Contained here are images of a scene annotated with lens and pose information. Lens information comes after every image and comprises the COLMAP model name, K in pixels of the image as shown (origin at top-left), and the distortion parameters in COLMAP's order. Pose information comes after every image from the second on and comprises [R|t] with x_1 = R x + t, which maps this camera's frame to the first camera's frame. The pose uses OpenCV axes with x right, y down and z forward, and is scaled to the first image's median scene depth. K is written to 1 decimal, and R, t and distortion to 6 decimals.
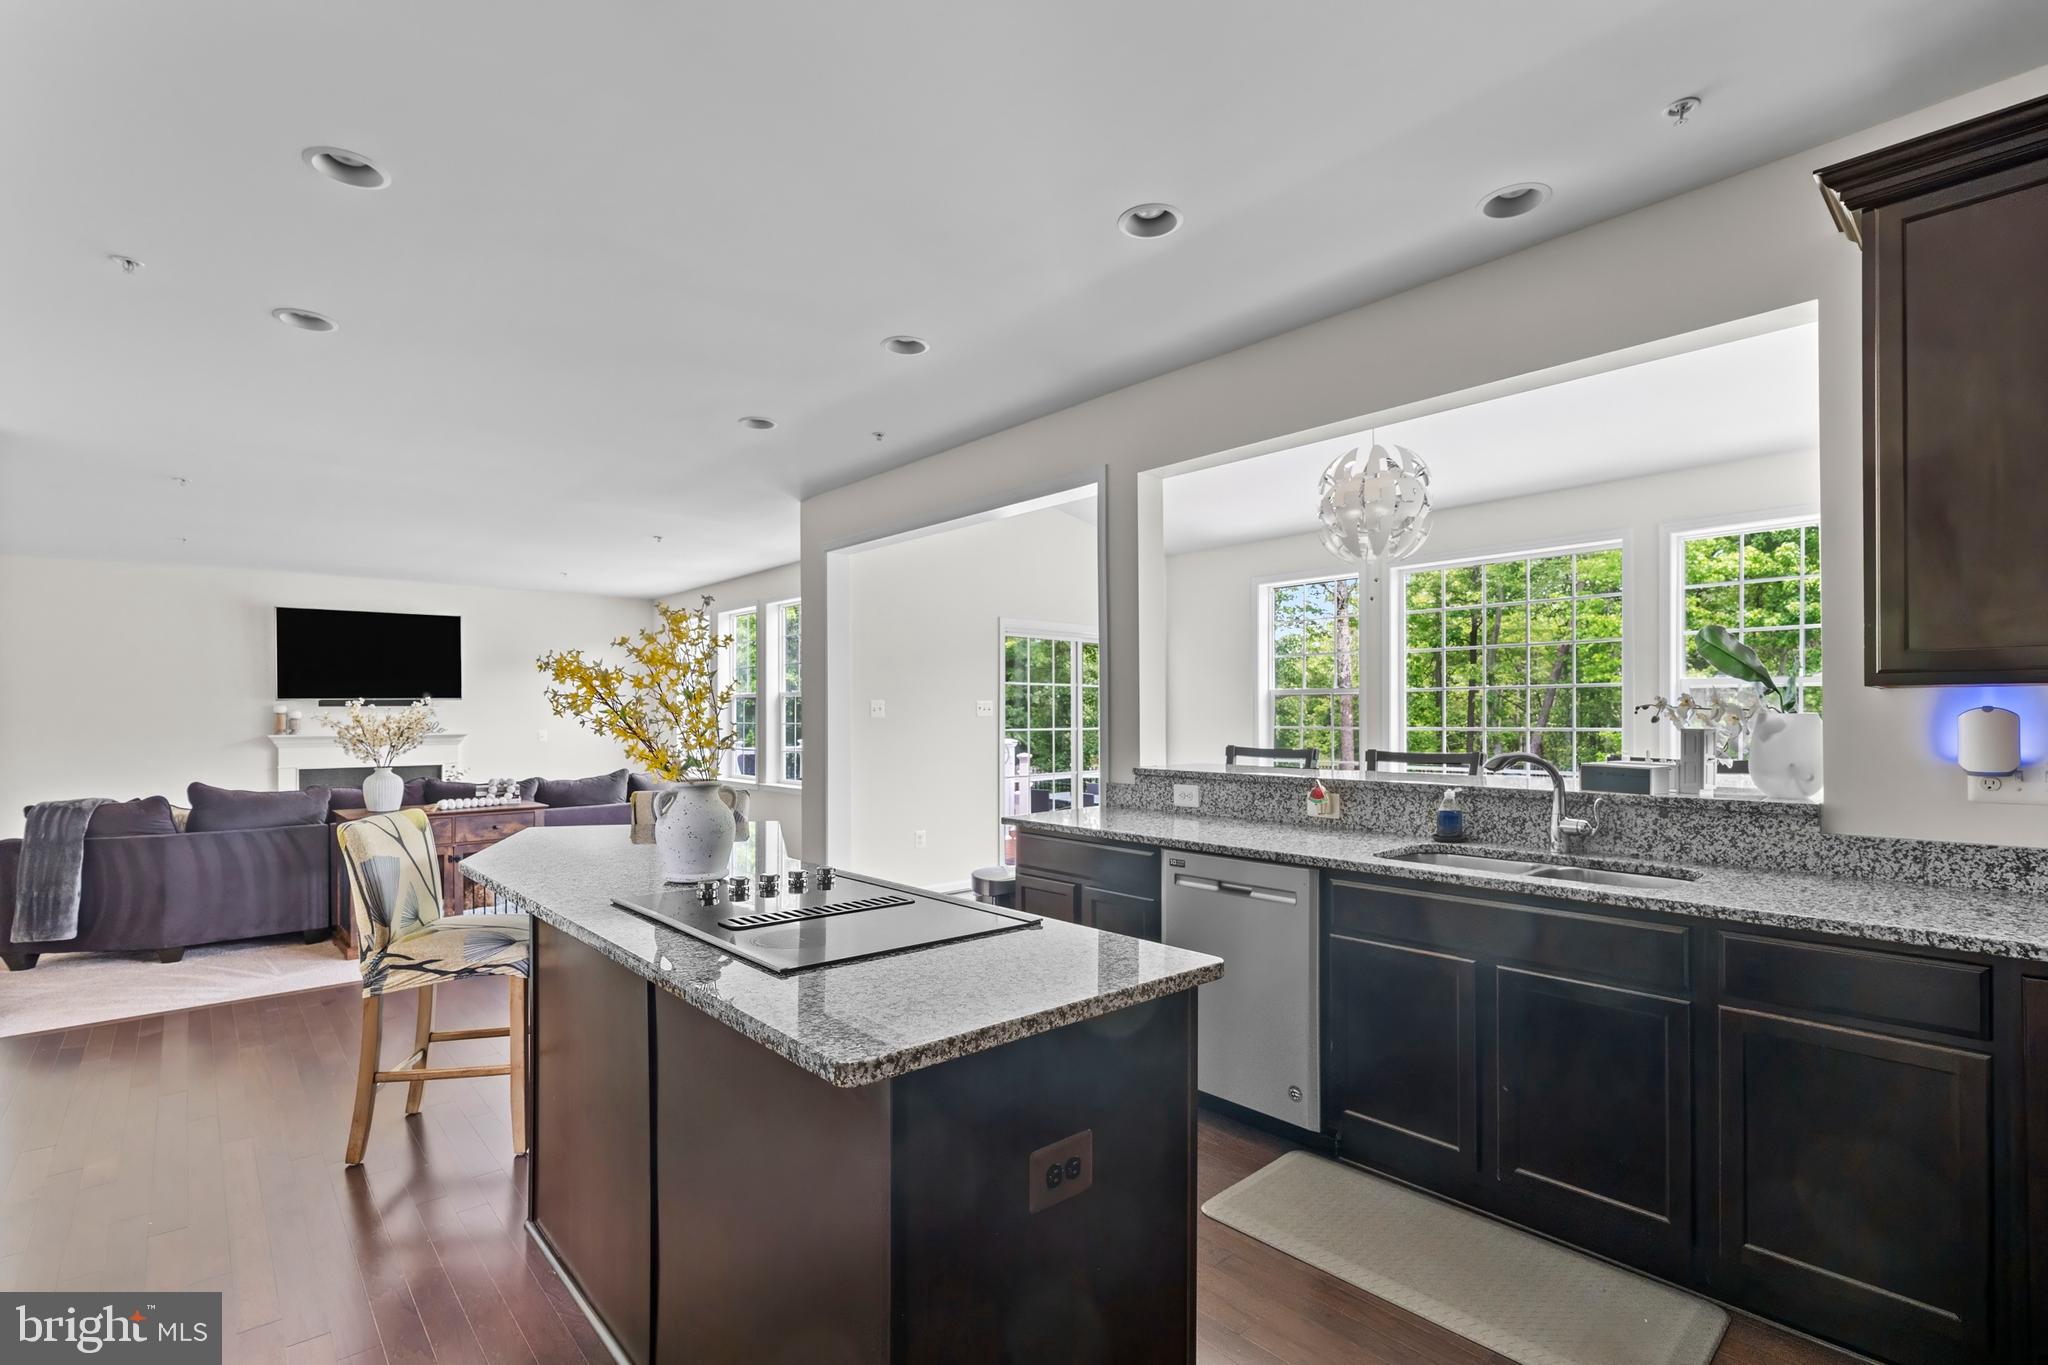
lens RADIAL K [[934.1, 0, 1018.7], [0, 934.1, 716.4], [0, 0, 1]] dist [-0.005084, 0.000402]
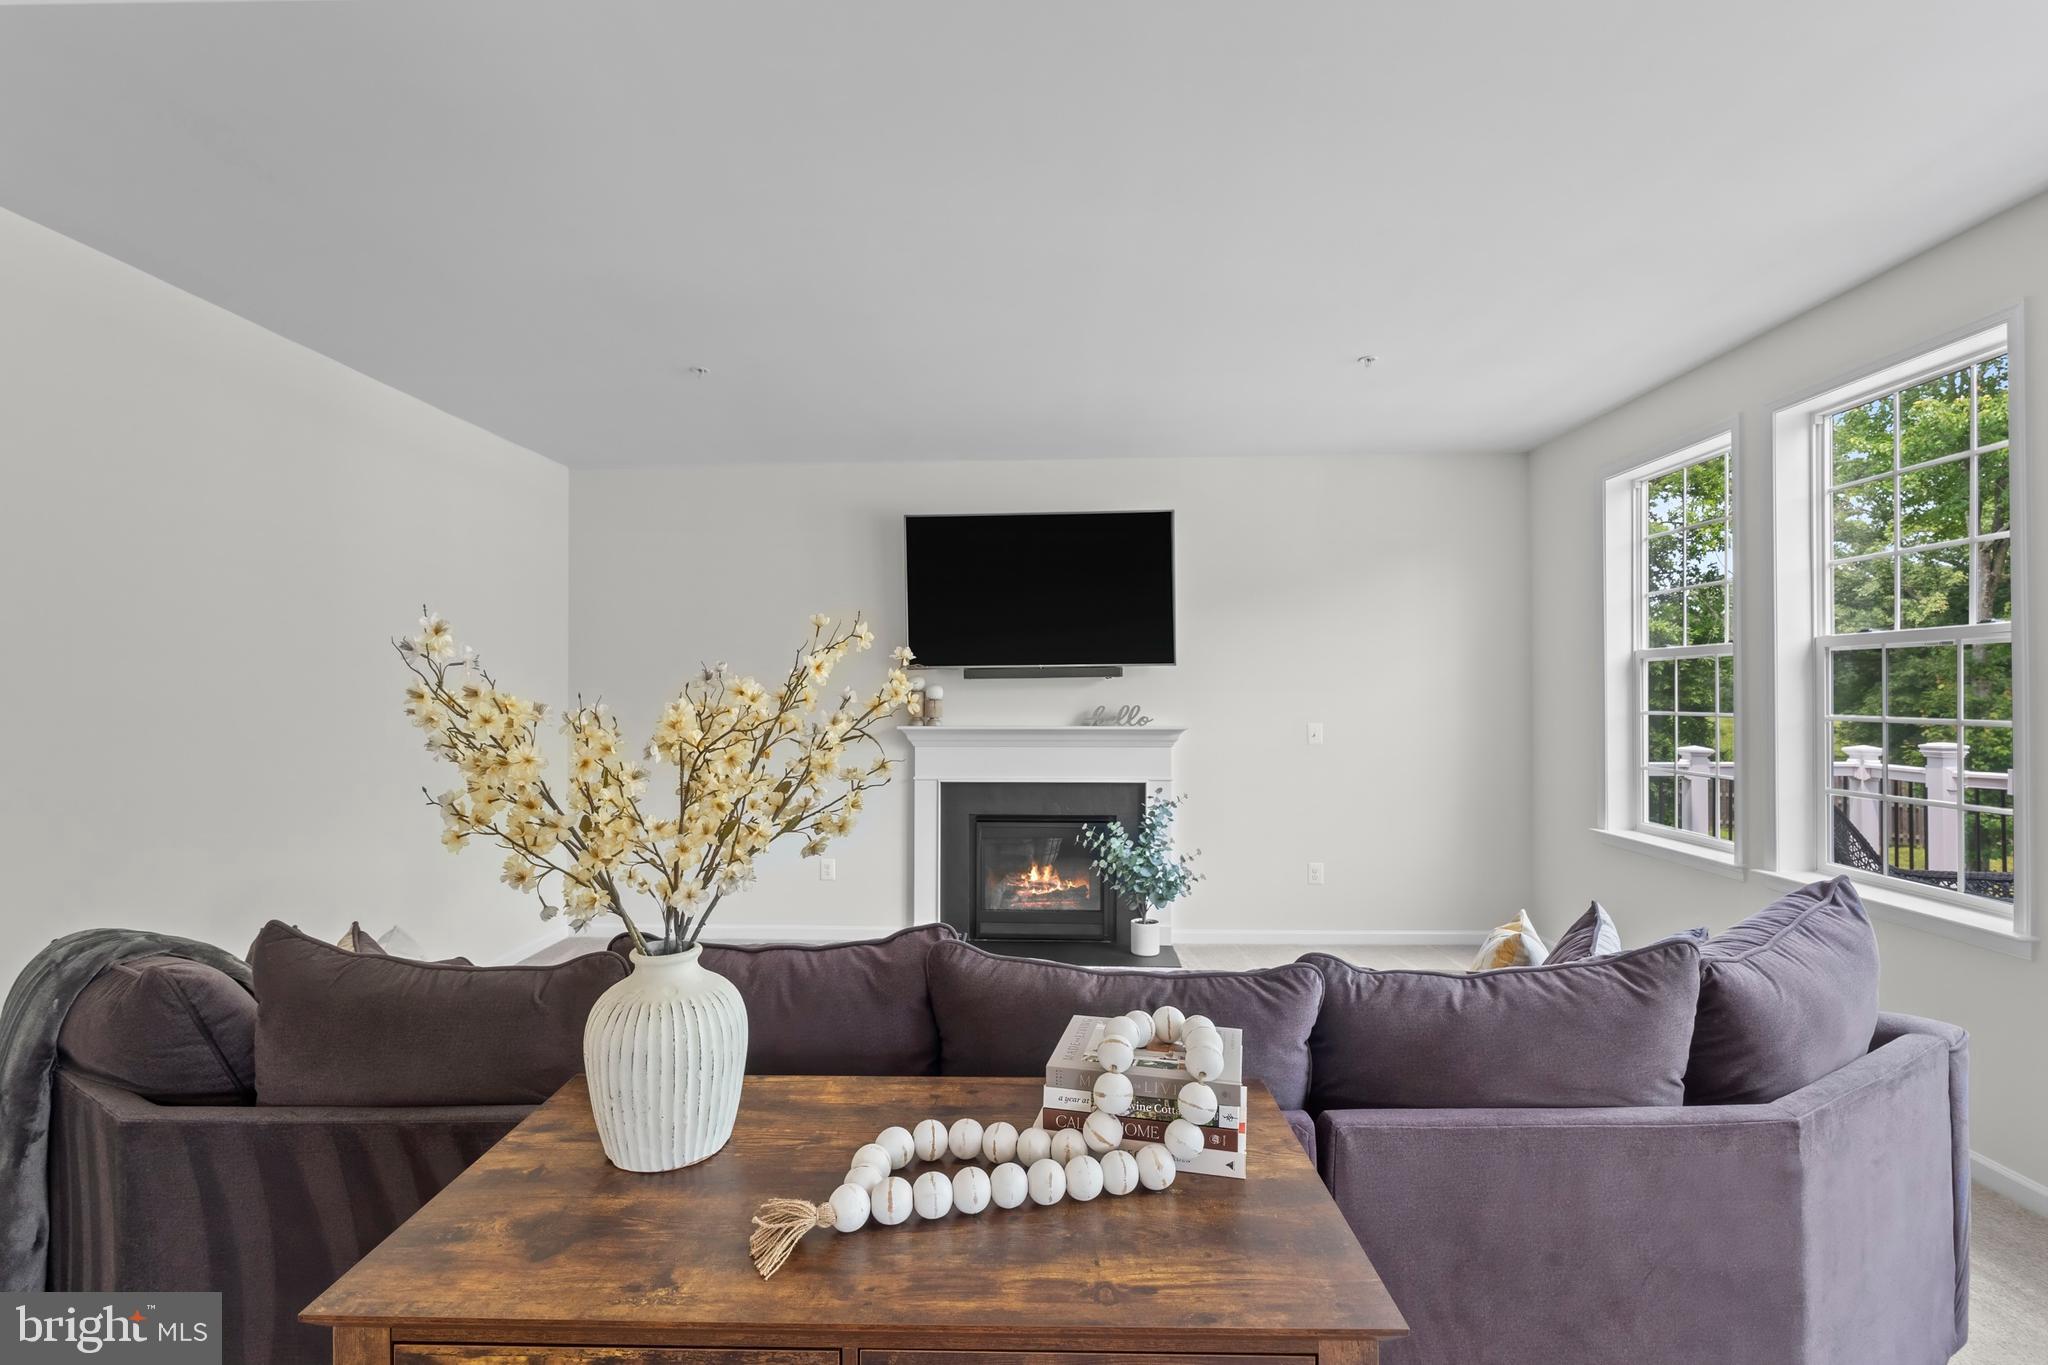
lens RADIAL K [[934.1, 0, 1022.3], [0, 934.1, 689.6], [0, 0, 1]] dist [-0.005084, 0.000402]
pose [[0.722362, -0.002596, -0.691510, -0.321222], [0.001744, 0.999997, -0.001932, -0.002815], [0.691513, 0.000190, 0.722364, 0.612970]]
